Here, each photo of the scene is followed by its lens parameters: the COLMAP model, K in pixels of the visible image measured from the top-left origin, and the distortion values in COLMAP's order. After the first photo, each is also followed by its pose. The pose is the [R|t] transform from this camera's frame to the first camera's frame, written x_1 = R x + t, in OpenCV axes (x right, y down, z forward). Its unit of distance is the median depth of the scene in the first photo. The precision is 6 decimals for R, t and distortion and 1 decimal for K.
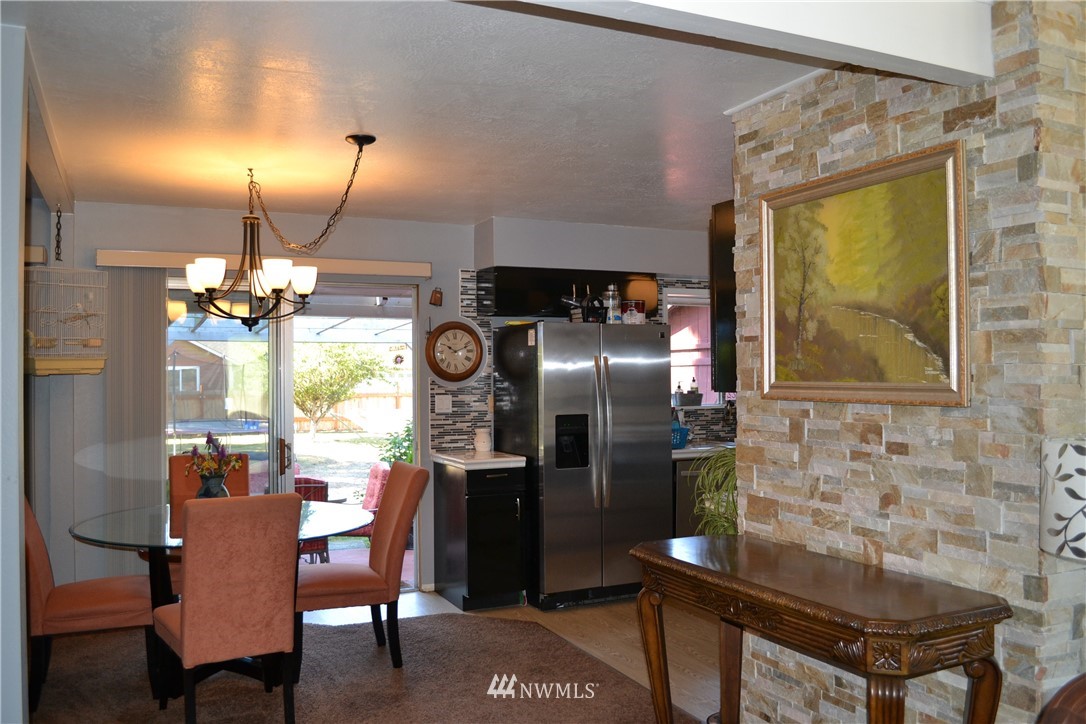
lens RADIAL K [[864.2, 0, 548.2], [0, 864.2, 363.4], [0, 0, 1]] dist [-0.091035, 0.019294]
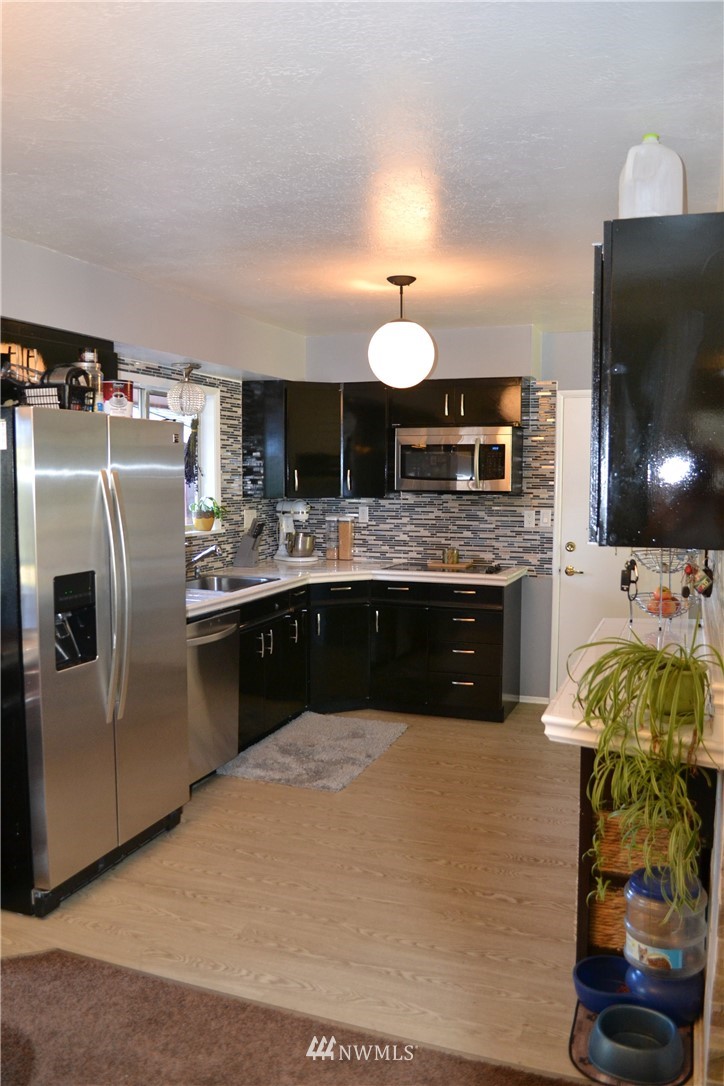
lens RADIAL K [[864.2, 0, 355.5], [0, 864.2, 553.7], [0, 0, 1]] dist [-0.091035, 0.019294]
pose [[0.732732, -0.051770, 0.678545, -0.390776], [-0.016714, 0.995432, 0.093996, -0.017925], [-0.680312, -0.080215, 0.728520, 0.828501]]
